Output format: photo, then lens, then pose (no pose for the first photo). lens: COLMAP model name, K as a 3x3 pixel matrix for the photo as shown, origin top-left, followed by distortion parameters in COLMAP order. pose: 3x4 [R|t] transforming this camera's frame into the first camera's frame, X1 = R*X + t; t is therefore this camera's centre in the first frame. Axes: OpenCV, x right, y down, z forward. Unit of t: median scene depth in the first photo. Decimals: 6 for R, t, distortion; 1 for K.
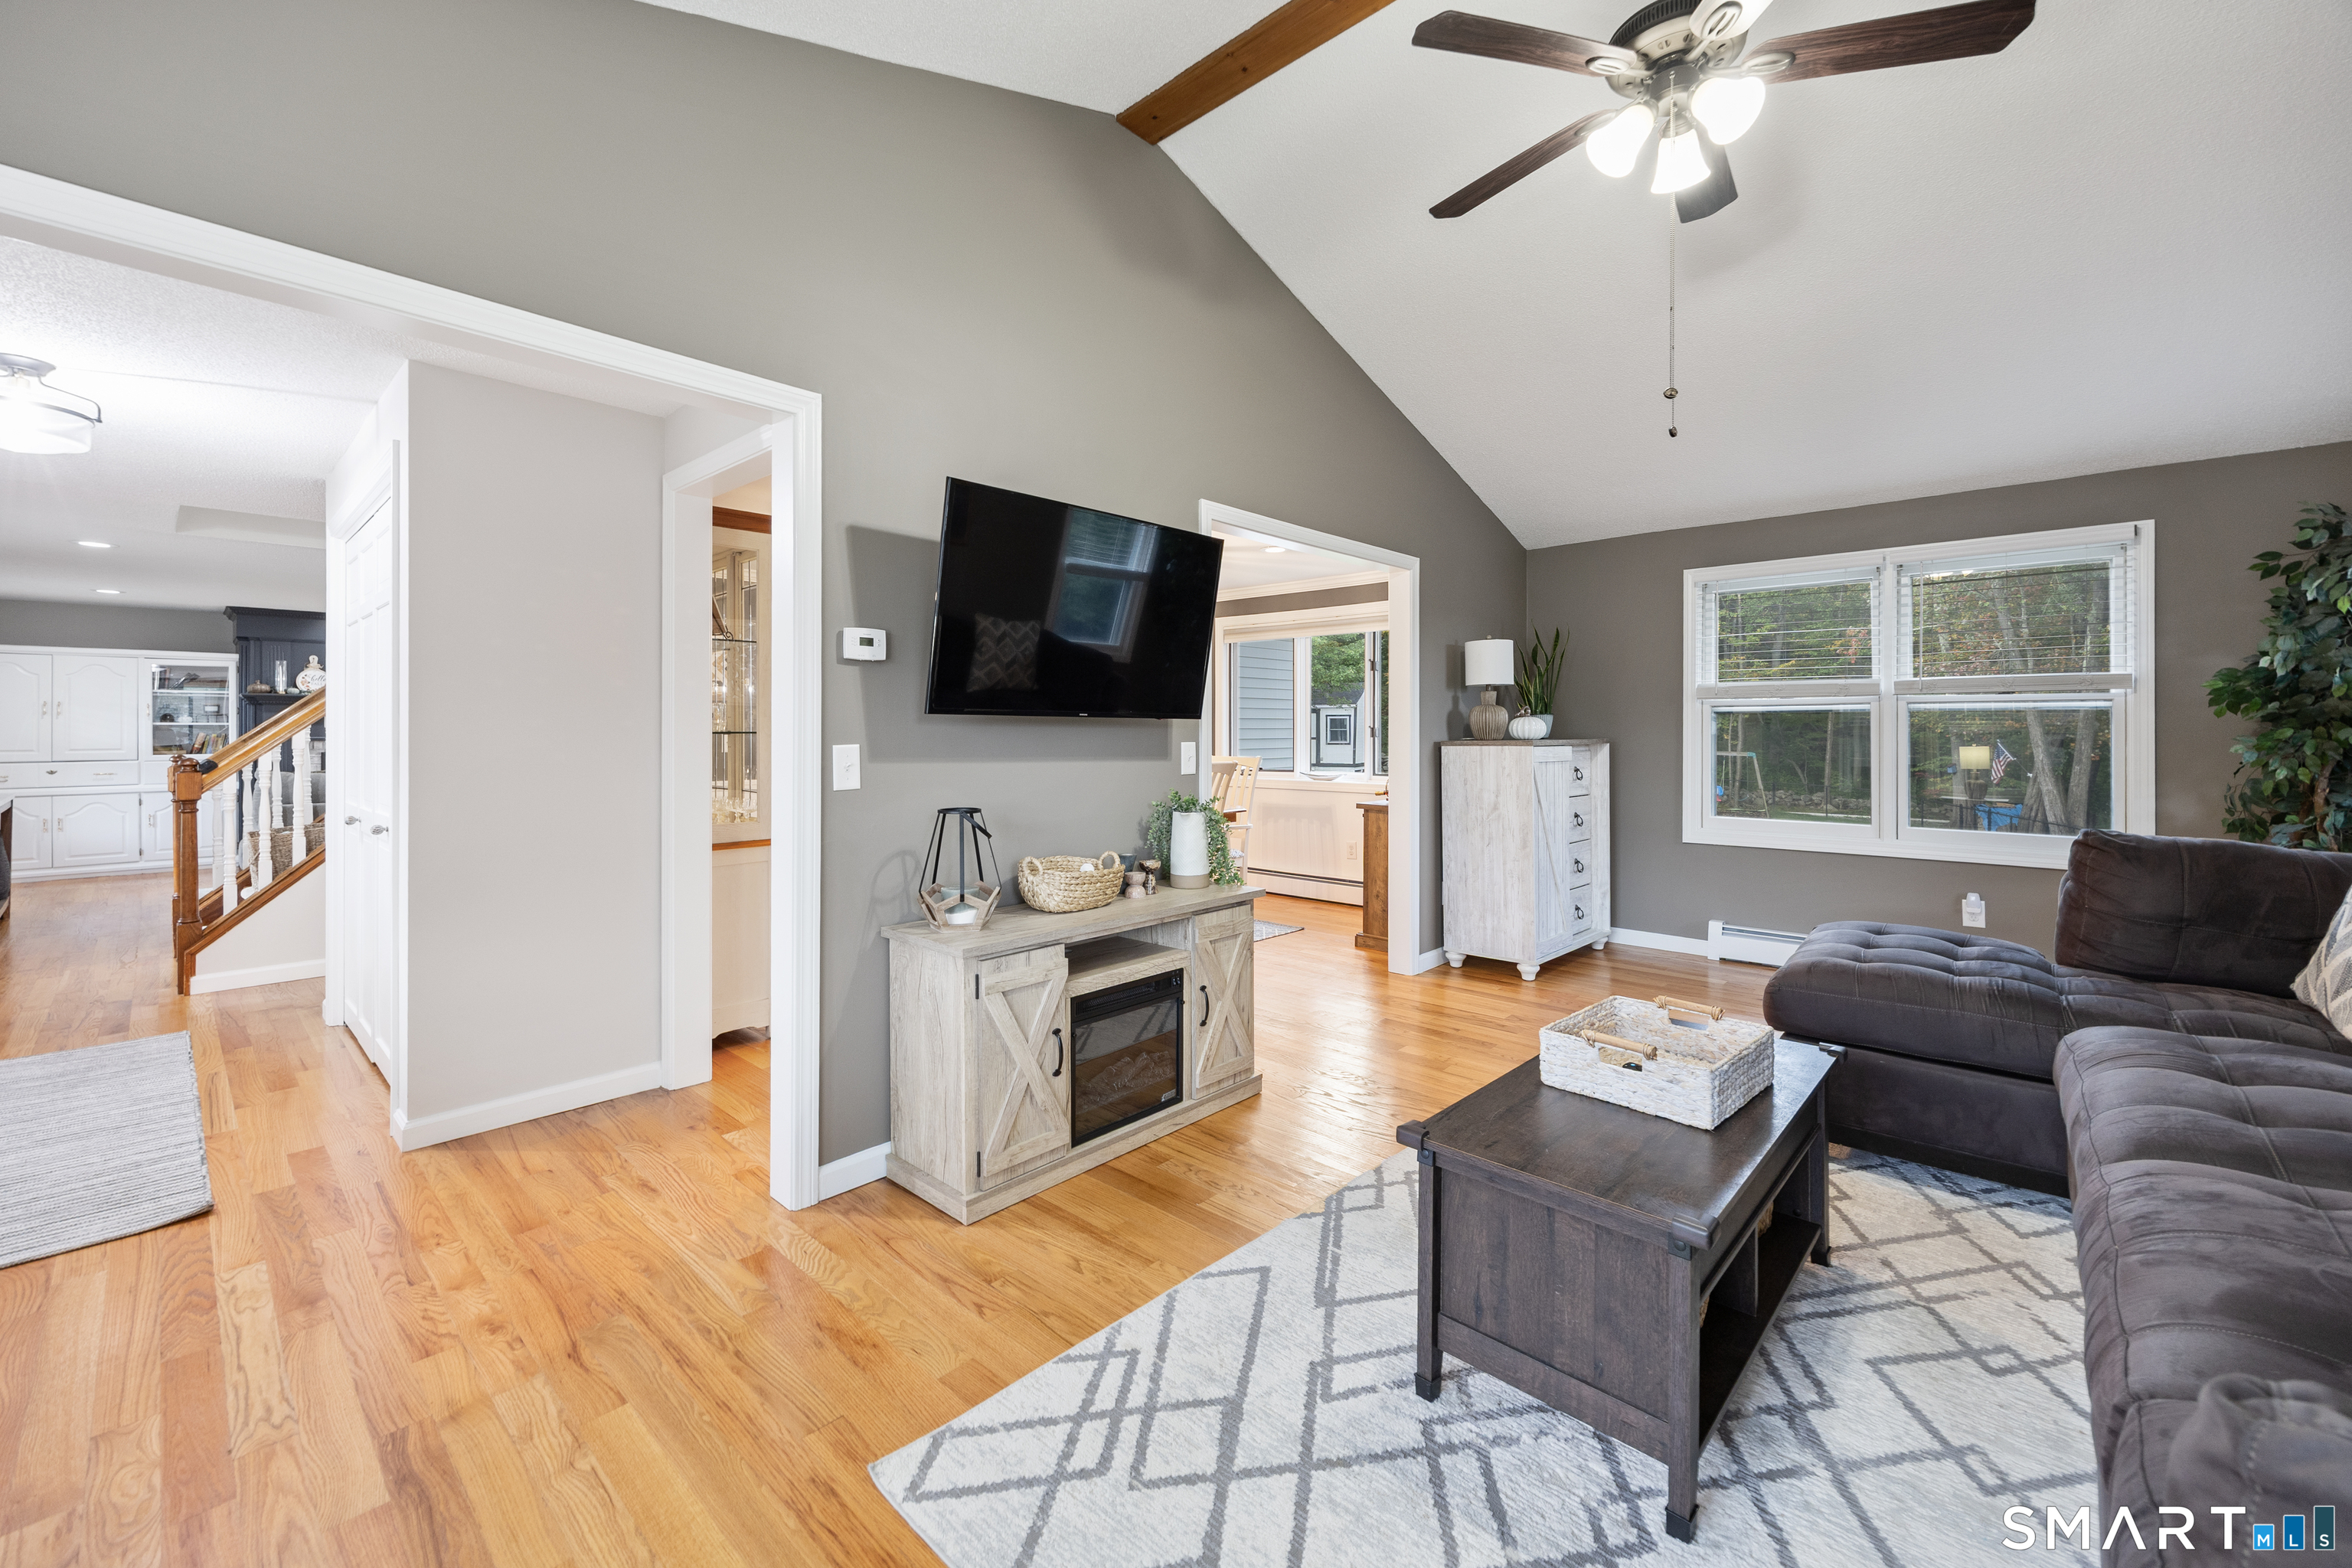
lens RADIAL K [[950.5, 0, 1174.0], [0, 950.5, 732.1], [0, 0, 1]] dist [0.000783, 0.000026]
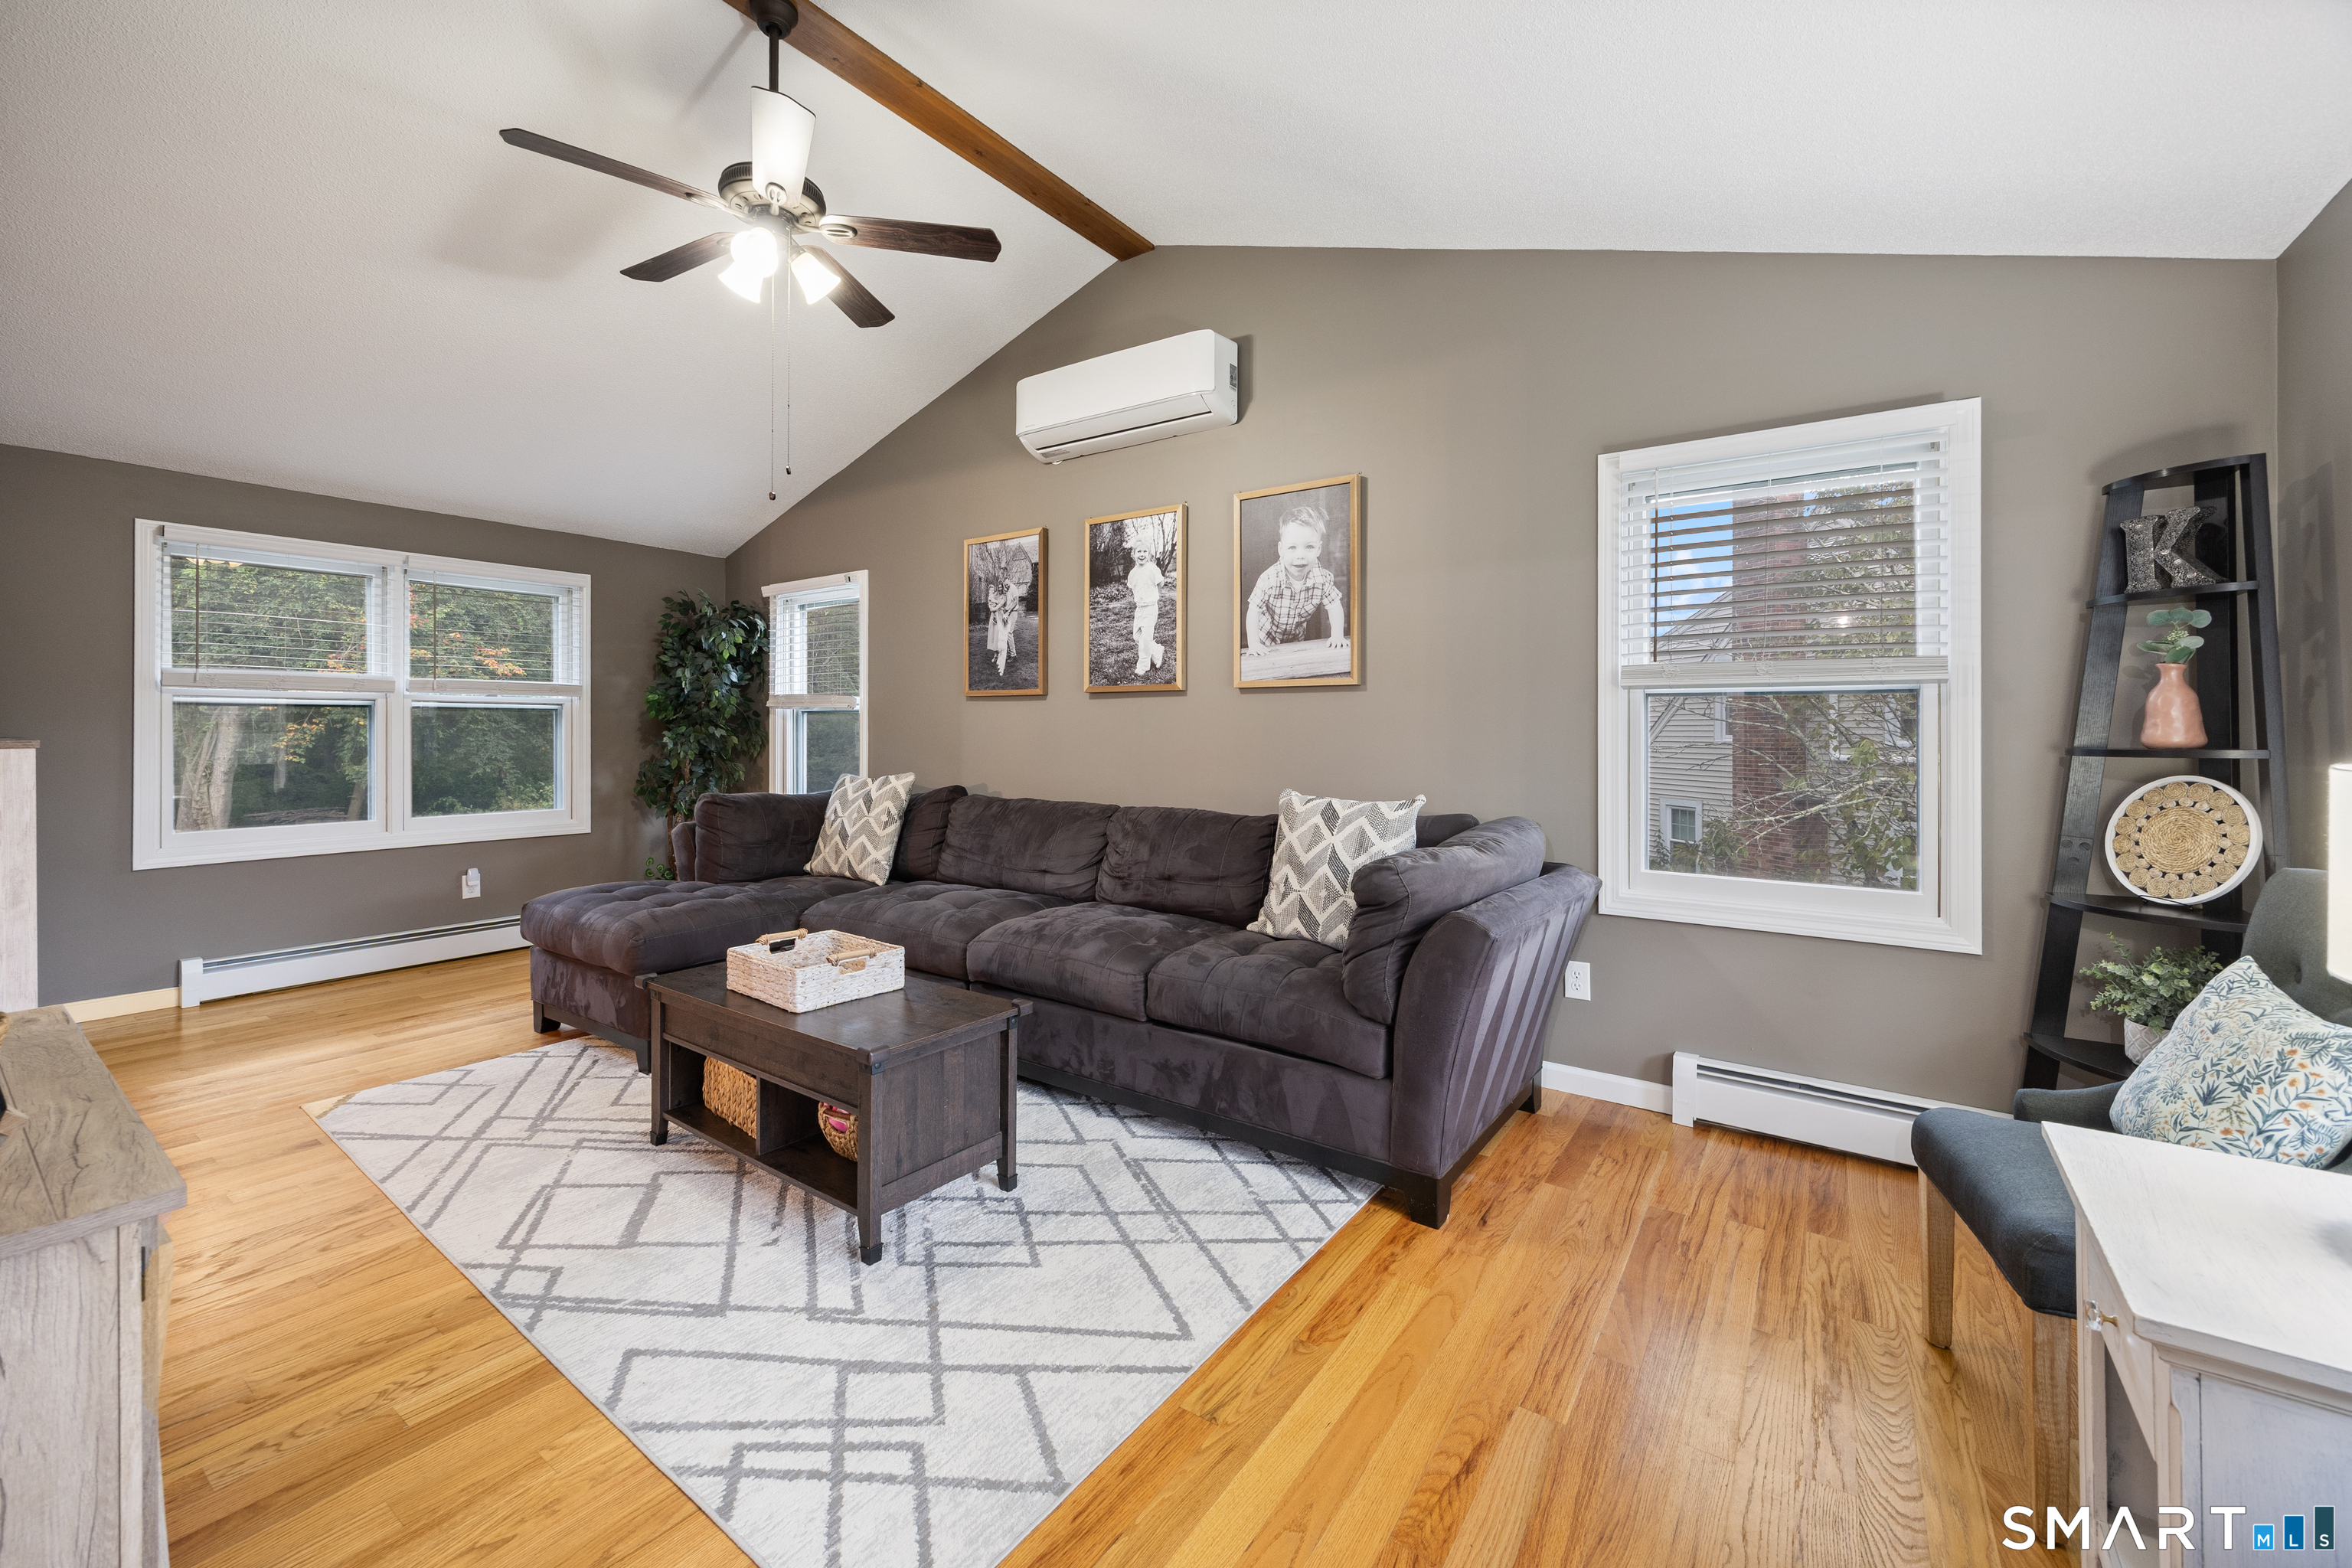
lens RADIAL K [[950.5, 0, 1174.0], [0, 950.5, 732.1], [0, 0, 1]] dist [0.000783, 0.000026]
pose [[-0.140265, -0.004916, 0.990102, -0.949248], [0.000951, 0.999987, 0.005100, -0.000528], [-0.990114, 0.001657, -0.140258, 0.730148]]
